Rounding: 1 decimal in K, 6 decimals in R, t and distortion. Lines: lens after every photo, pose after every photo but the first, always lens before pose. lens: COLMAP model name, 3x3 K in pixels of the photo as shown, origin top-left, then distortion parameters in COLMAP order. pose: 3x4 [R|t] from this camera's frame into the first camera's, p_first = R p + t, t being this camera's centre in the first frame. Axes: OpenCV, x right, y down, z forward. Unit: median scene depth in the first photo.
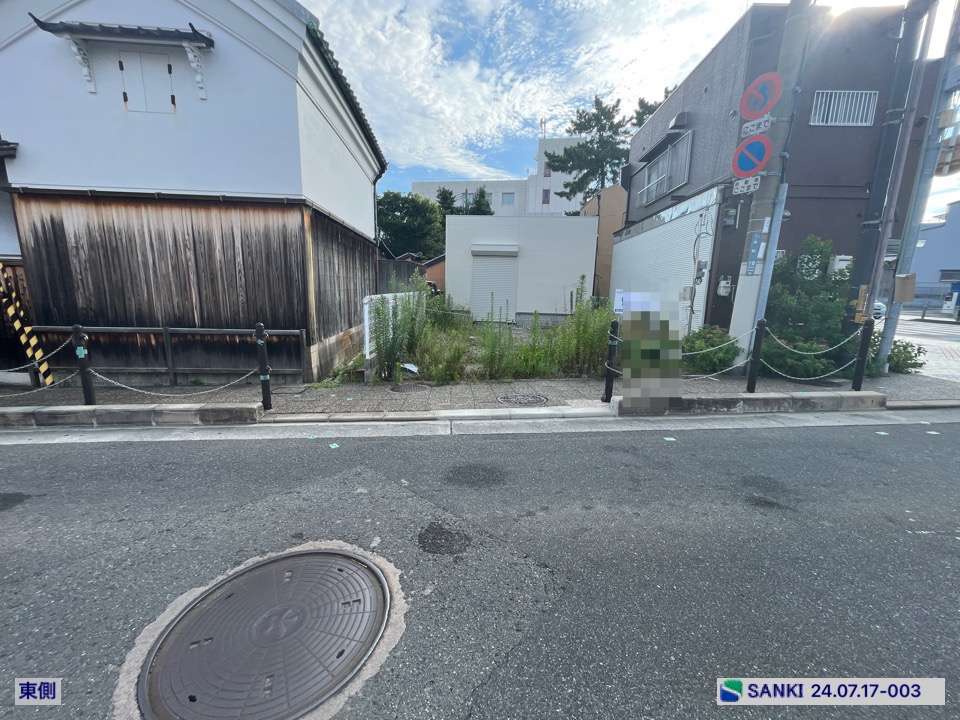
lens RADIAL K [[386.6, 0, 475.8], [0, 386.6, 361.2], [0, 0, 1]] dist [-0.002257, -0.000330]
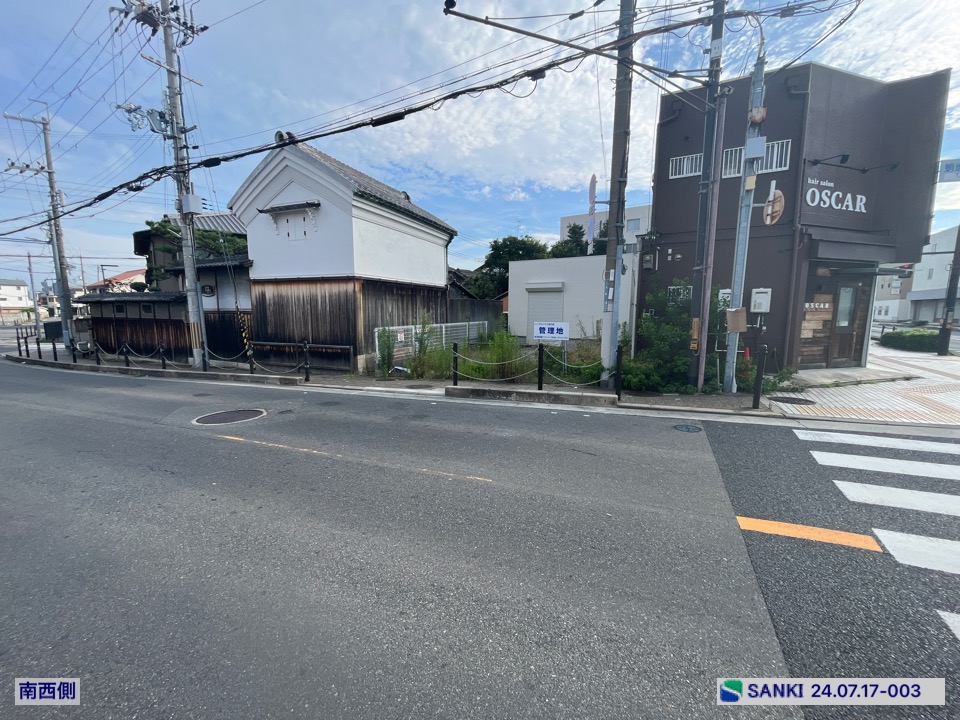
lens RADIAL K [[386.6, 0, 475.8], [0, 386.6, 361.2], [0, 0, 1]] dist [-0.002257, -0.000330]
pose [[0.900552, 0.036230, -0.433237, 0.804889], [-0.063788, 0.996748, -0.049239, 0.039018], [0.430044, 0.071978, 0.899934, -0.349591]]
